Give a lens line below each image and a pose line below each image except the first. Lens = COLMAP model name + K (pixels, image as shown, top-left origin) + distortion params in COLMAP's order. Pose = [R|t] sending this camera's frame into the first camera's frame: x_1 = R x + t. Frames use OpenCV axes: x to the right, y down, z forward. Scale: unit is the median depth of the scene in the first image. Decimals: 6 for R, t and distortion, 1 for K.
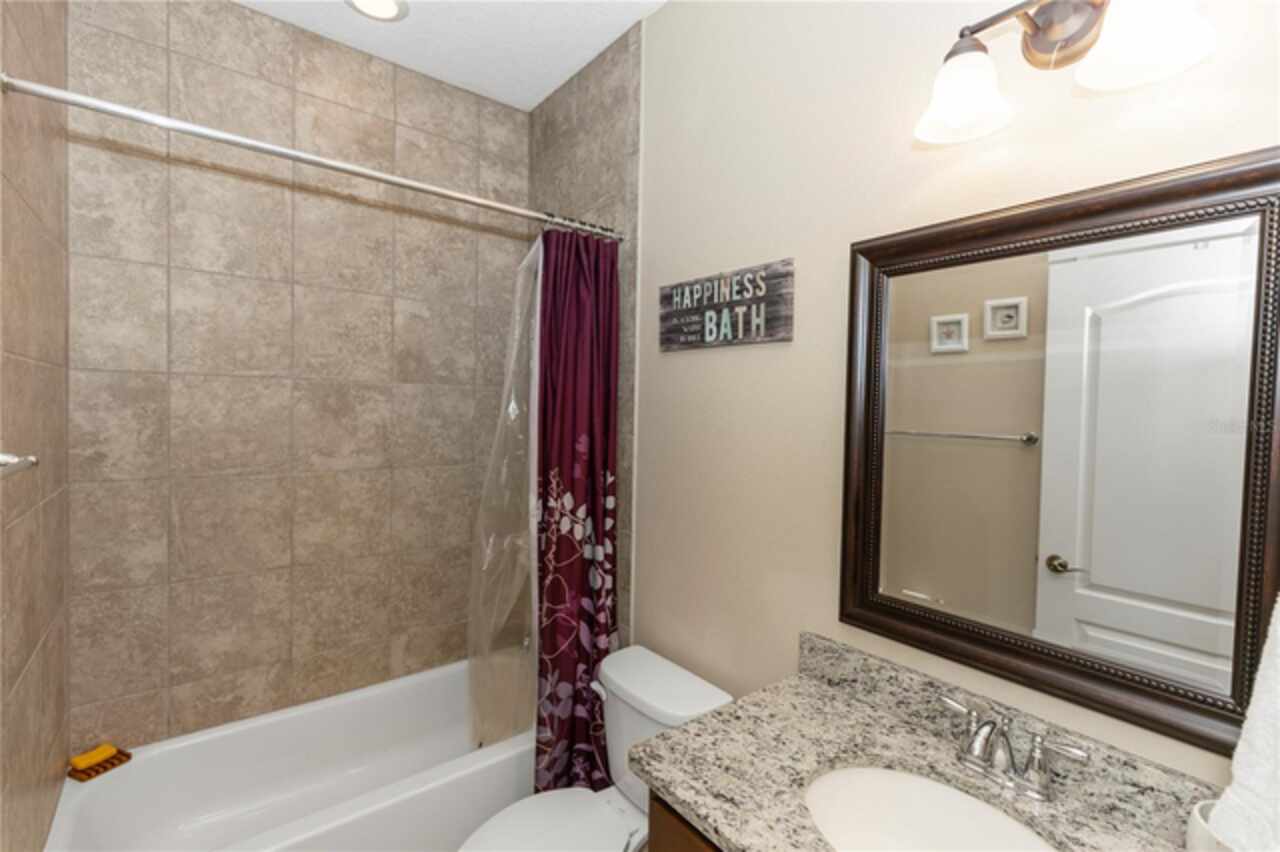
lens RADIAL K [[566.6, 0, 634.0], [0, 566.6, 423.8], [0, 0, 1]] dist [-0.000235, 0.000790]
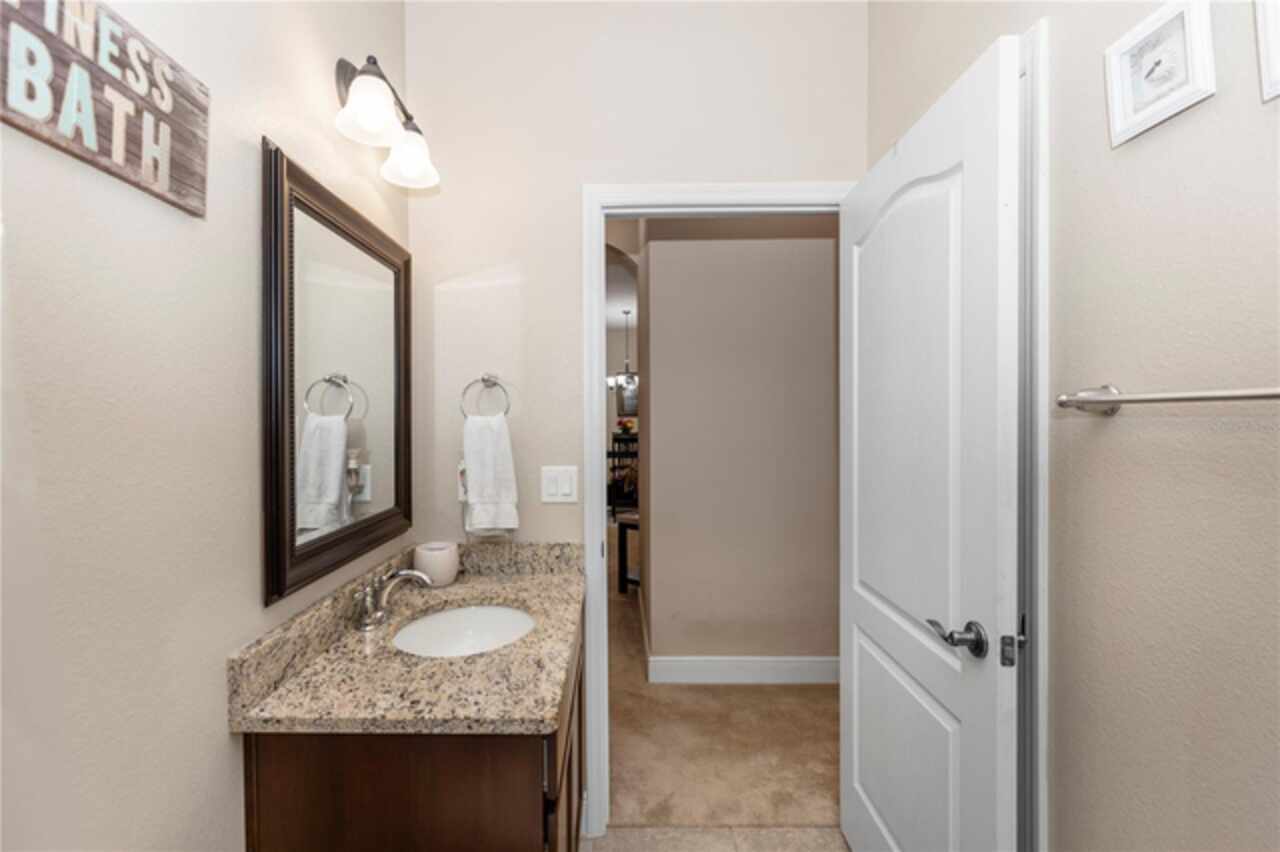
lens RADIAL K [[566.6, 0, 633.5], [0, 566.6, 420.3], [0, 0, 1]] dist [-0.000235, 0.000790]
pose [[-0.806051, -0.022624, 0.591414, -0.460729], [0.010050, 0.998602, 0.051898, 0.045806], [-0.591761, 0.047776, -0.804696, 1.182615]]
